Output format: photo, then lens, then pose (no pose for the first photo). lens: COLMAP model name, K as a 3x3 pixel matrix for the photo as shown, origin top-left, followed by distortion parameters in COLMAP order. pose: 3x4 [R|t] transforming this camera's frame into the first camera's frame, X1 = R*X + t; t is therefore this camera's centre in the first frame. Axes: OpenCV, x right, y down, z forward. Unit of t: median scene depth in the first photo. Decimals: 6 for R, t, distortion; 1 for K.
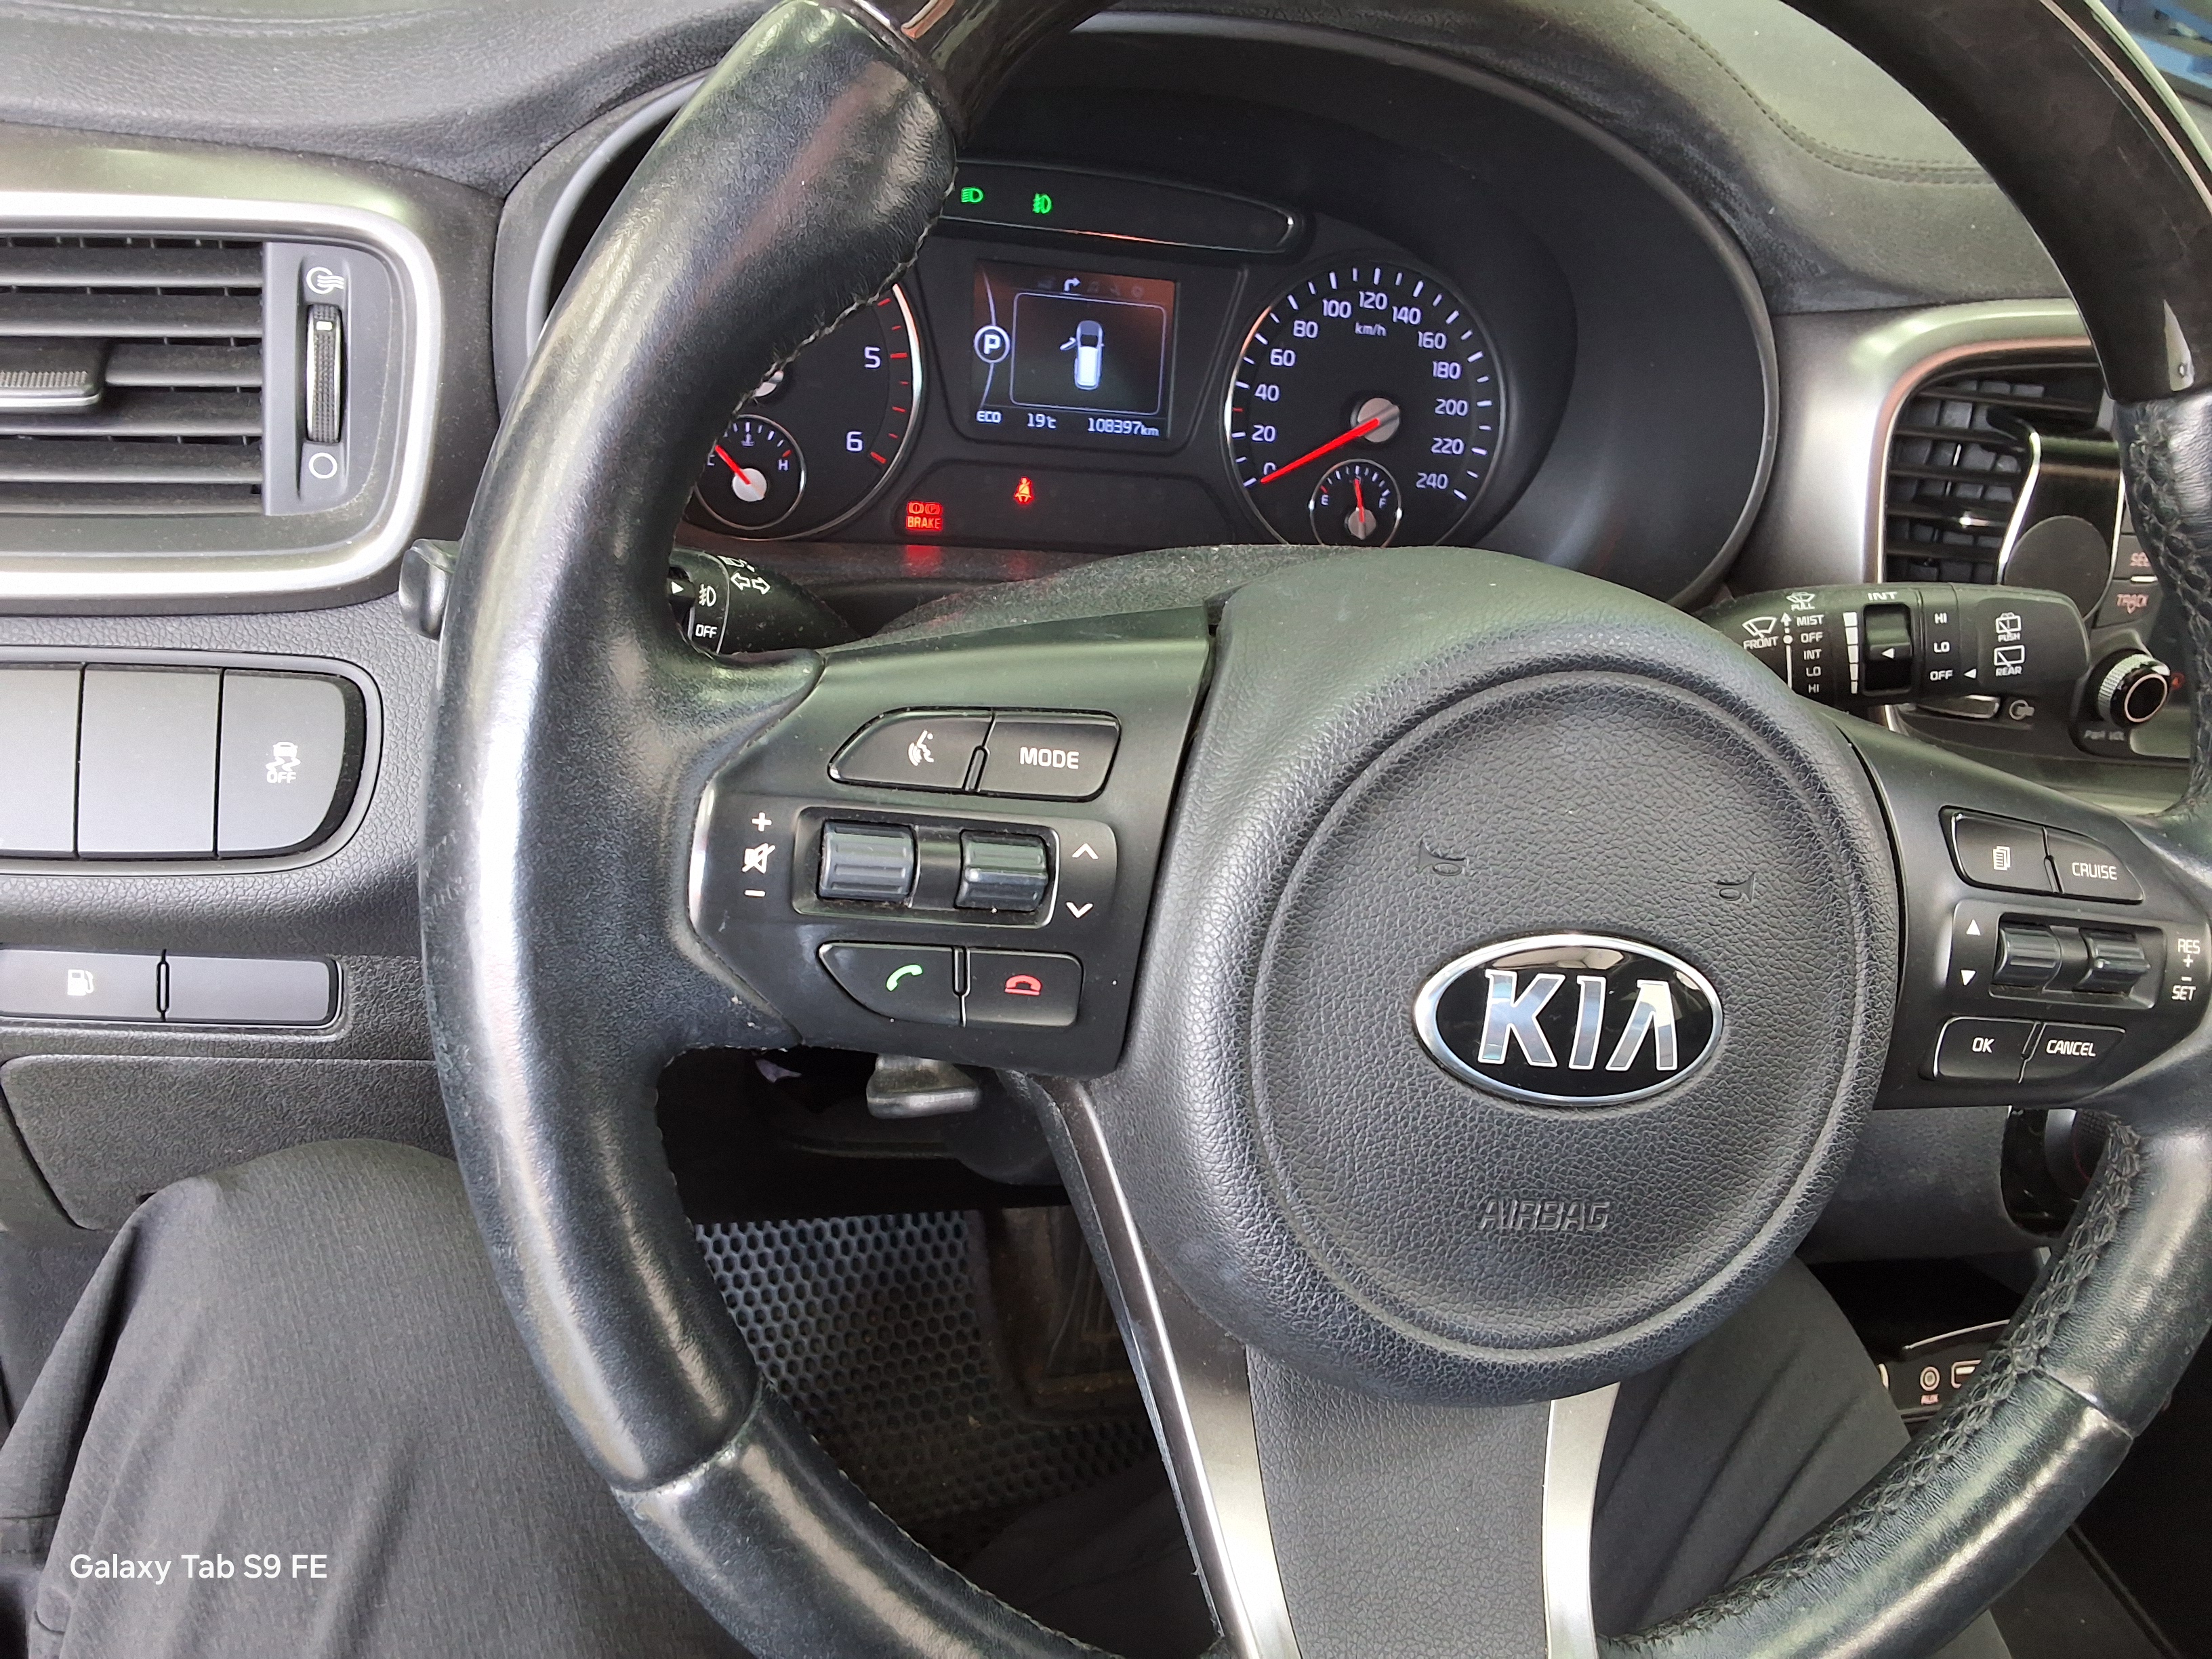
lens RADIAL K [[1792.0, 0, 1117.2], [0, 1792.0, 836.3], [0, 0, 1]] dist [0.177978, -0.281593]
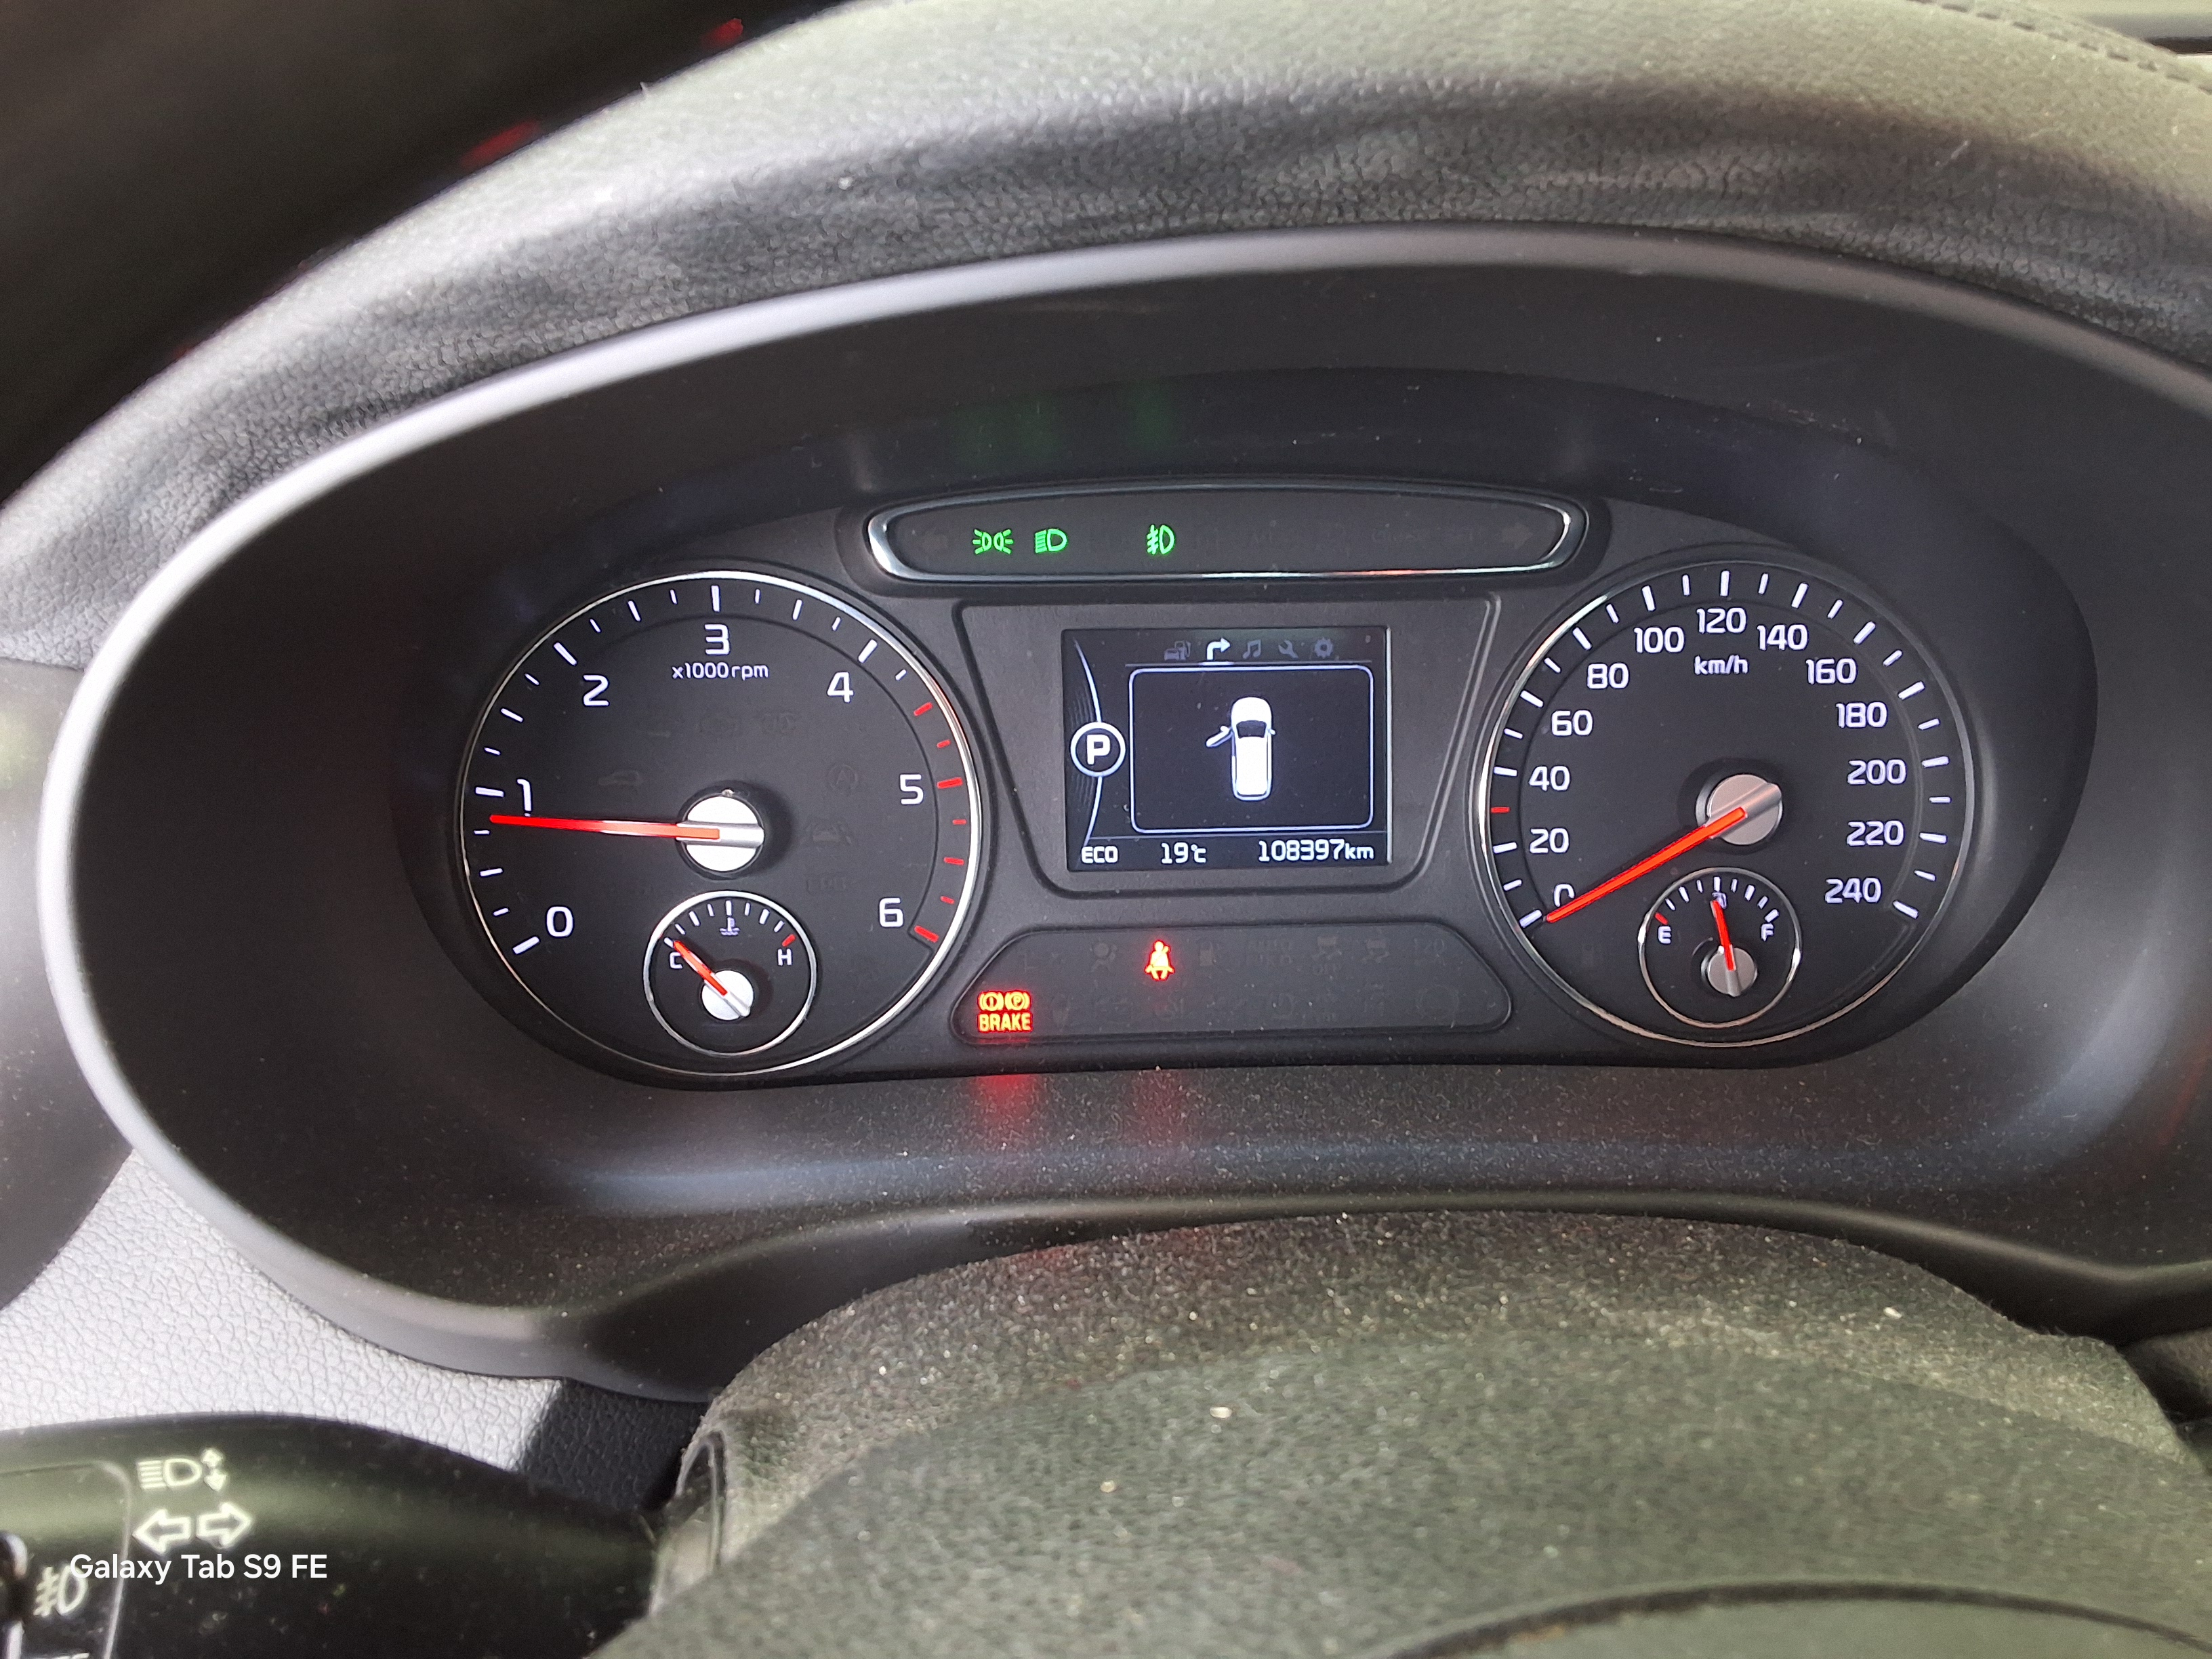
lens RADIAL K [[1792.0, 0, 1117.2], [0, 1792.0, 836.3], [0, 0, 1]] dist [0.177978, -0.281593]
pose [[0.968036, -0.056630, -0.244336, 0.091056], [0.026866, 0.991984, -0.123472, -0.153623], [0.249369, 0.112961, 0.961798, 0.366278]]
